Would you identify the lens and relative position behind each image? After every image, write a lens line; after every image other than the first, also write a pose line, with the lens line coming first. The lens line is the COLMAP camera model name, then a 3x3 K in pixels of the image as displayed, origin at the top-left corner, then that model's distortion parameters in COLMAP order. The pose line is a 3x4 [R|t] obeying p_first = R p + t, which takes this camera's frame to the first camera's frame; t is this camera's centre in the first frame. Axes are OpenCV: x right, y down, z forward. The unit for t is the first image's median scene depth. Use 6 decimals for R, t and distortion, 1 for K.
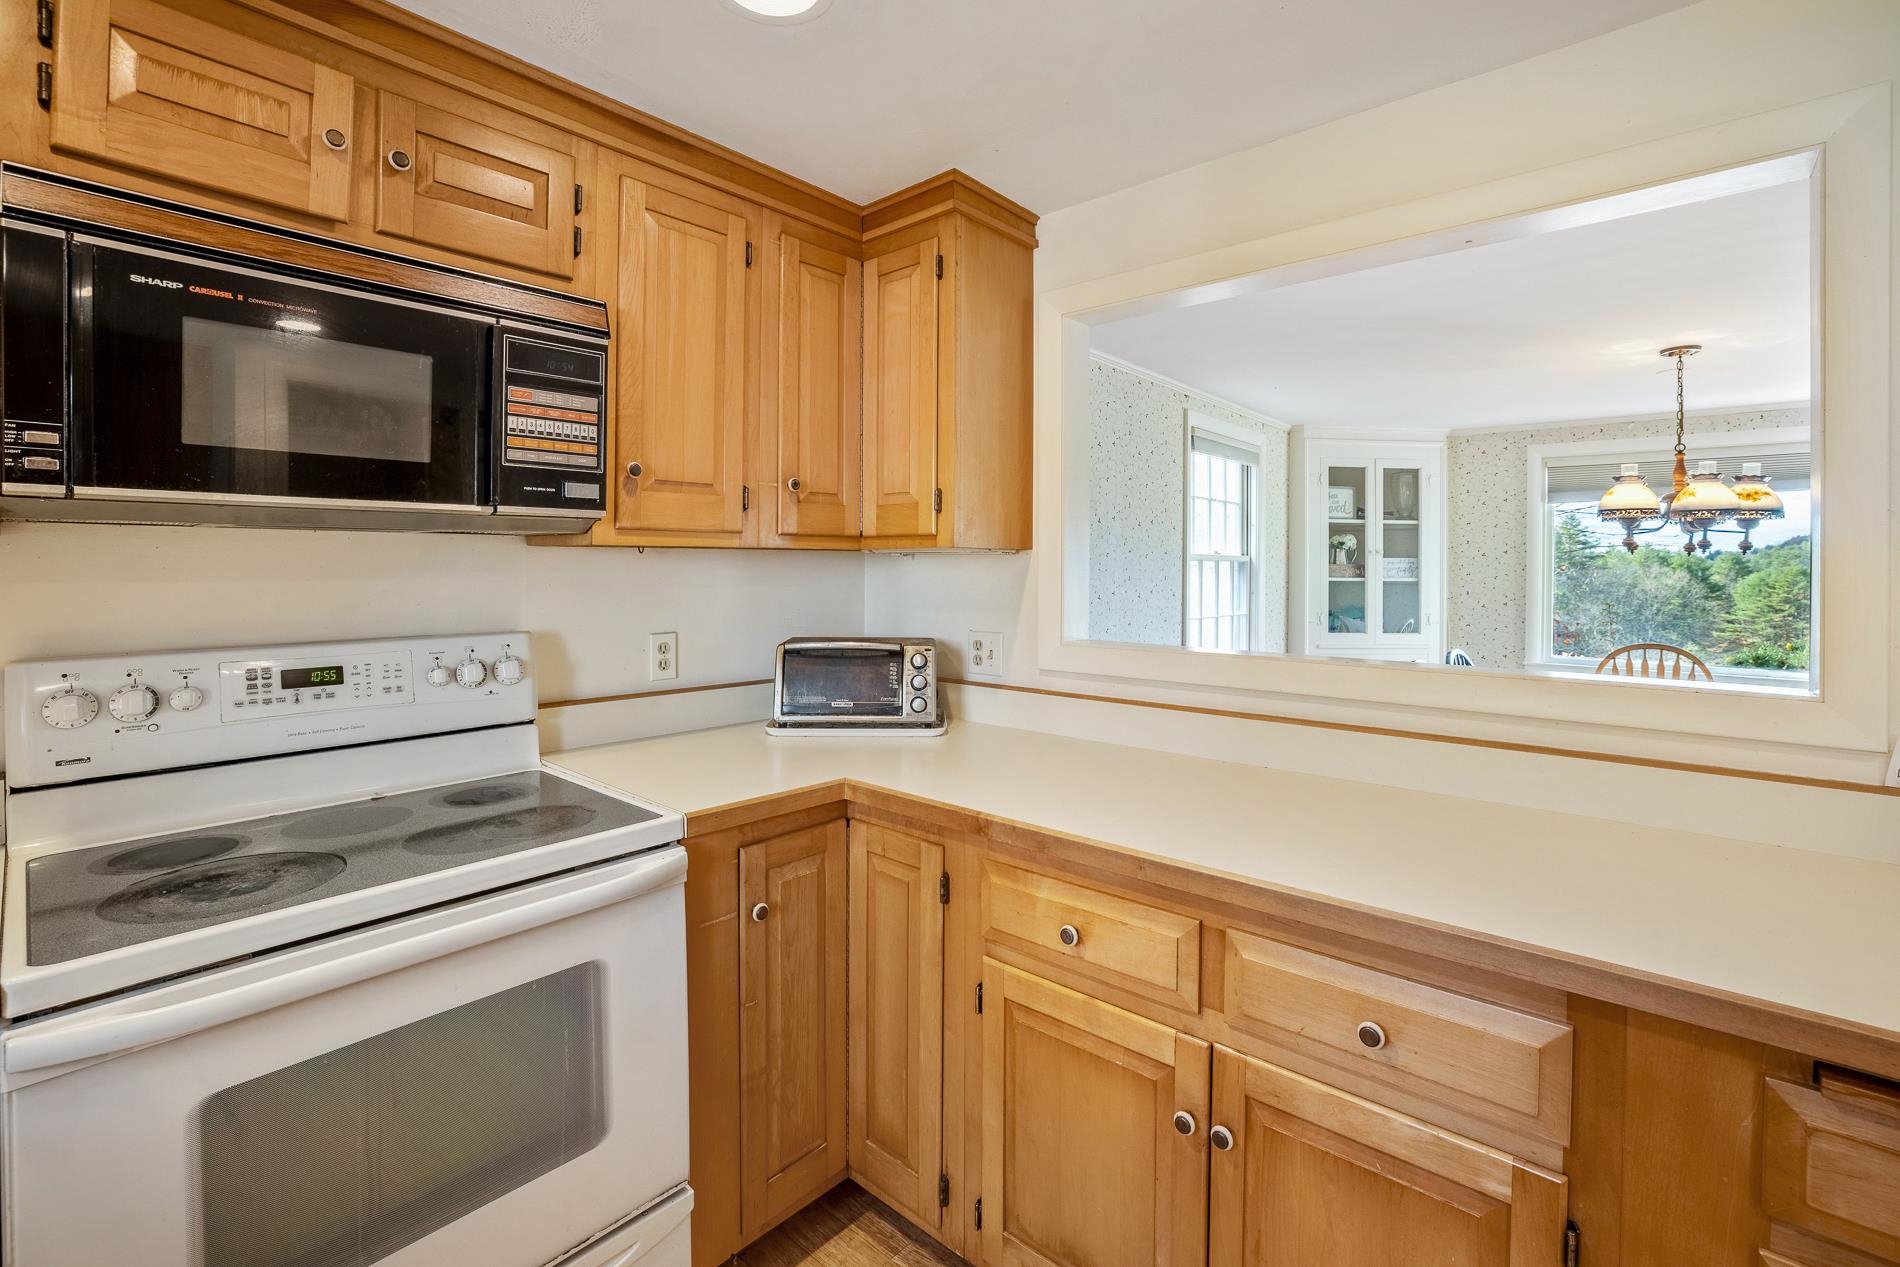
lens RADIAL K [[849.4, 0, 945.4], [0, 849.4, 582.1], [0, 0, 1]] dist [-0.037997, 0.008163]
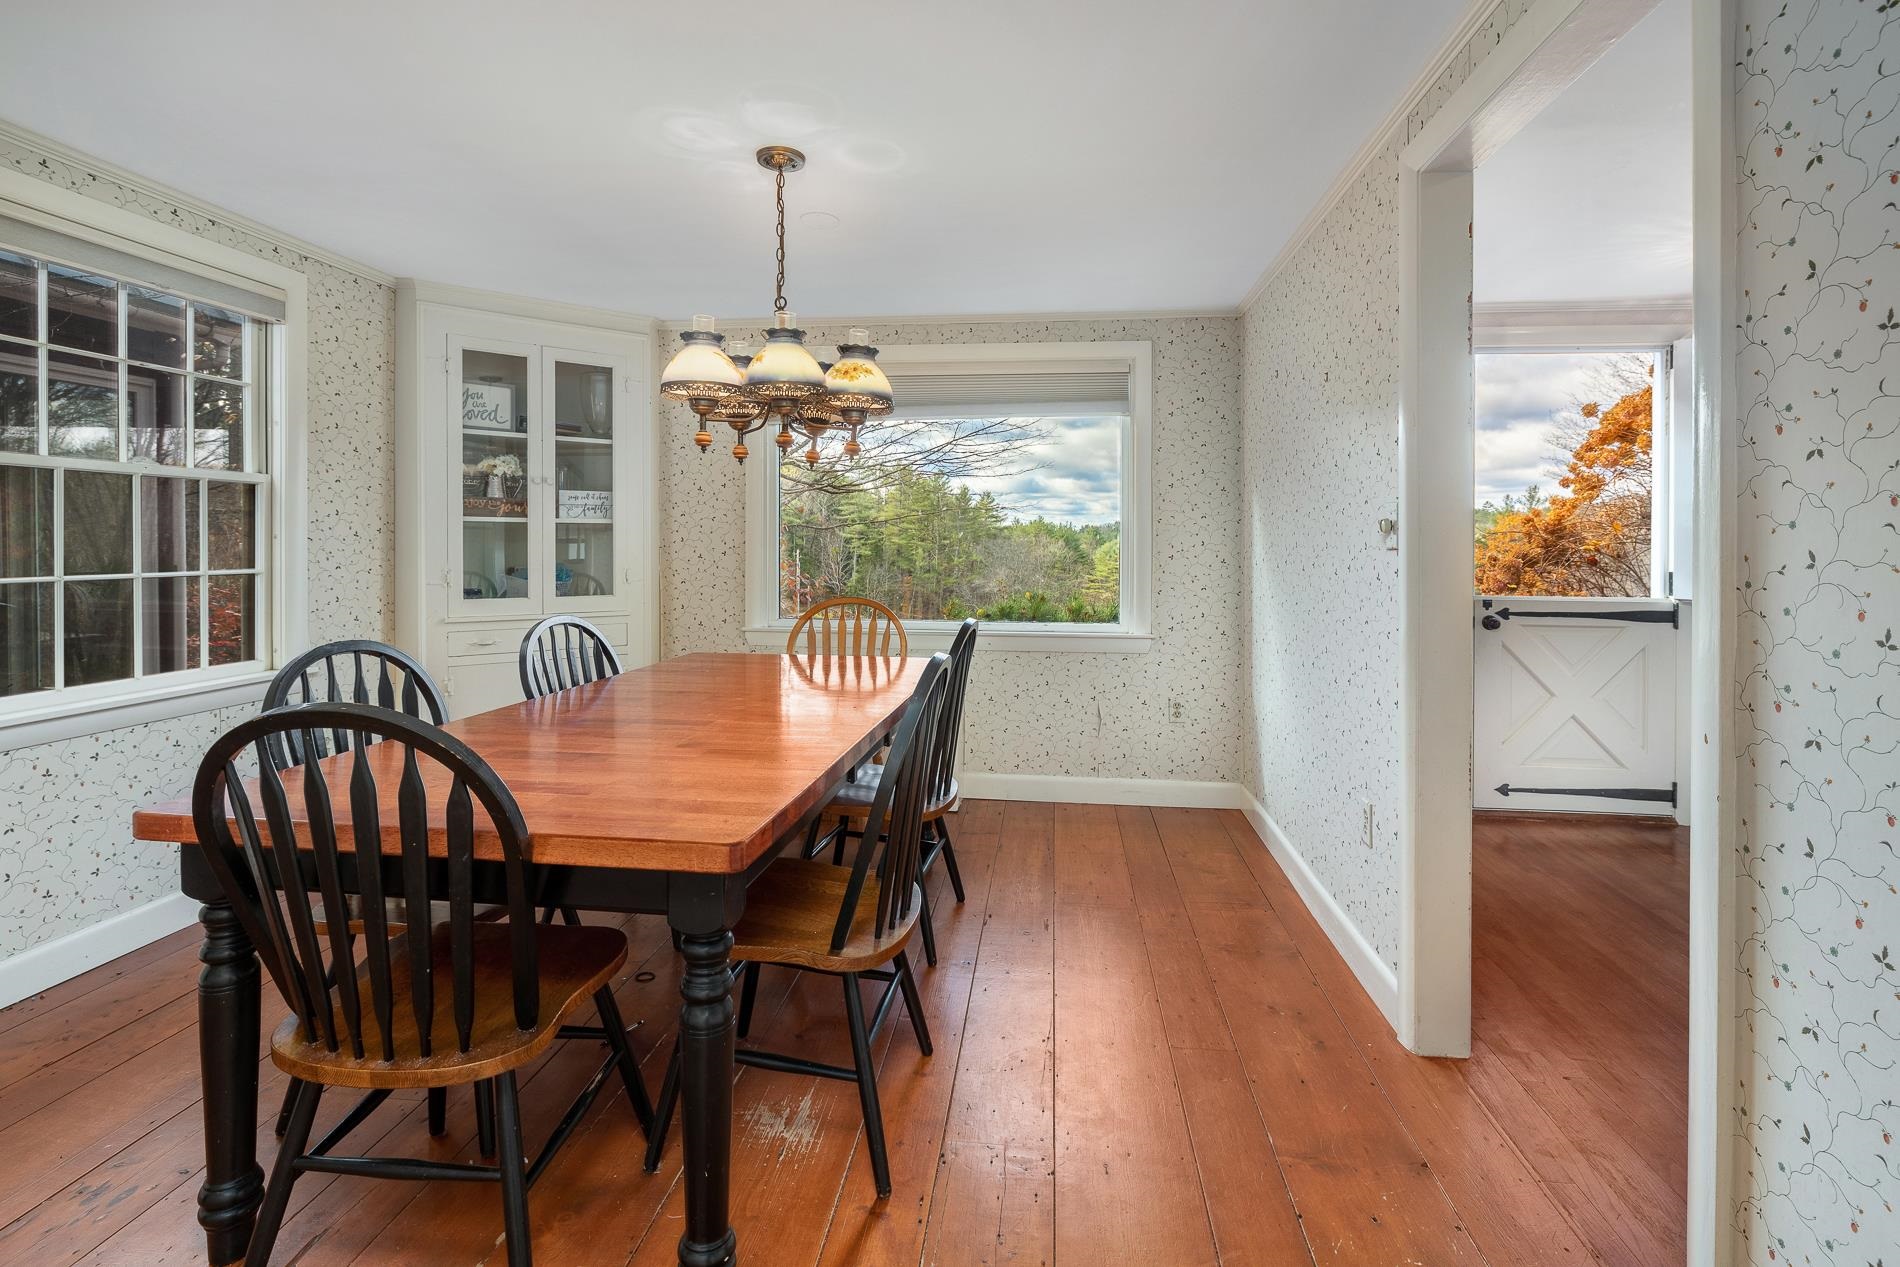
lens RADIAL K [[882.7, 0, 950.6], [0, 882.7, 531.7], [0, 0, 1]] dist [-0.008468, -0.000358]
pose [[0.827722, 0.004712, 0.561119, 0.382275], [0.009885, 0.999687, -0.022976, 0.025849], [-0.561052, 0.024564, 0.827416, 0.214878]]
